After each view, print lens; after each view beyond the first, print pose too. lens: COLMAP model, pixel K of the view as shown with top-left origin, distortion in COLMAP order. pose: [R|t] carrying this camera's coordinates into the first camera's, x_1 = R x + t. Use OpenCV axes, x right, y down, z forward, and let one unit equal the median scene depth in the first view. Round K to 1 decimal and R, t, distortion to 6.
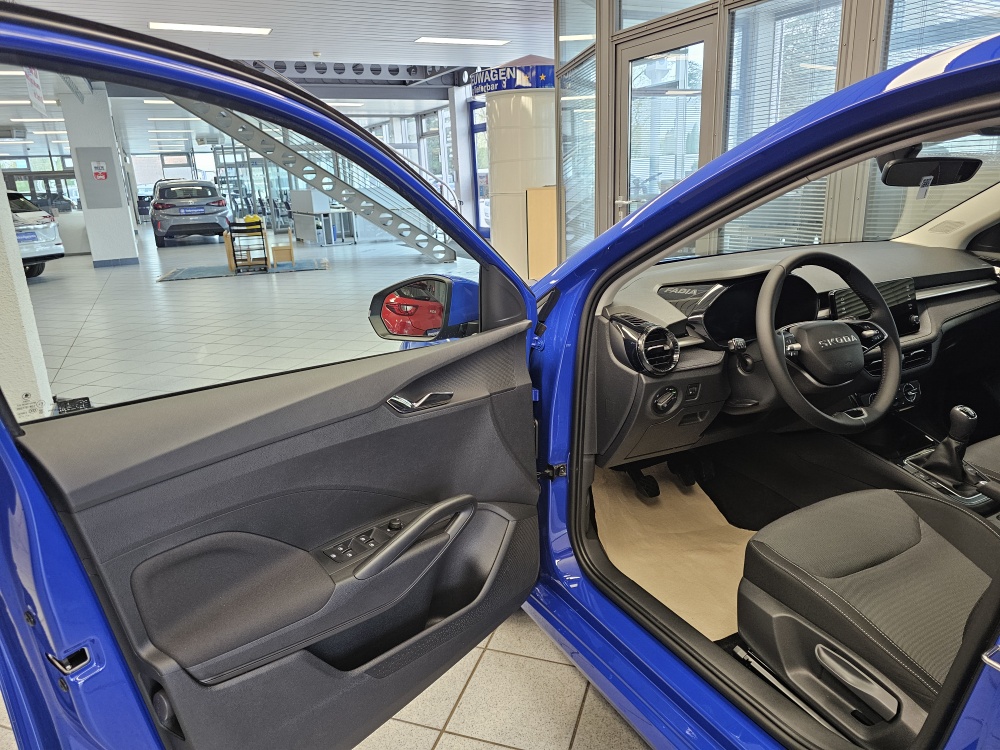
lens RADIAL K [[675.2, 0, 501.9], [0, 675.2, 381.1], [0, 0, 1]] dist [0.040407, -0.039966]
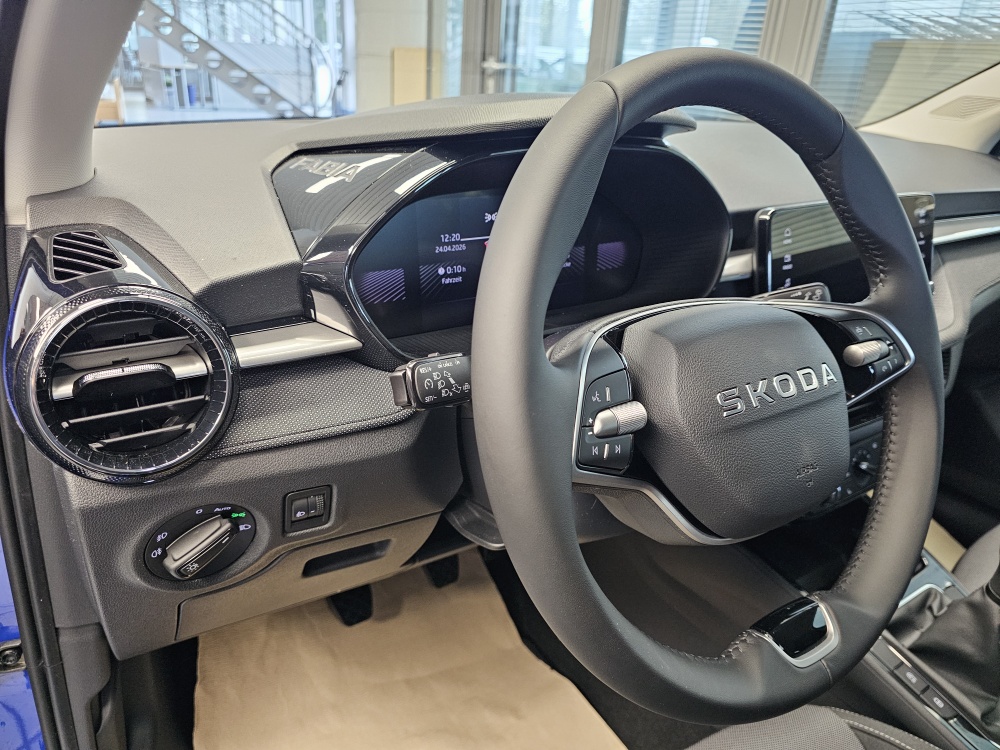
lens RADIAL K [[675.2, 0, 504.0], [0, 675.2, 378.1], [0, 0, 1]] dist [0.040407, -0.039966]
pose [[0.989708, 0.045373, 0.135720, 0.325048], [-0.063599, 0.989057, 0.133124, -0.088841], [-0.128195, -0.140386, 0.981763, 0.701721]]
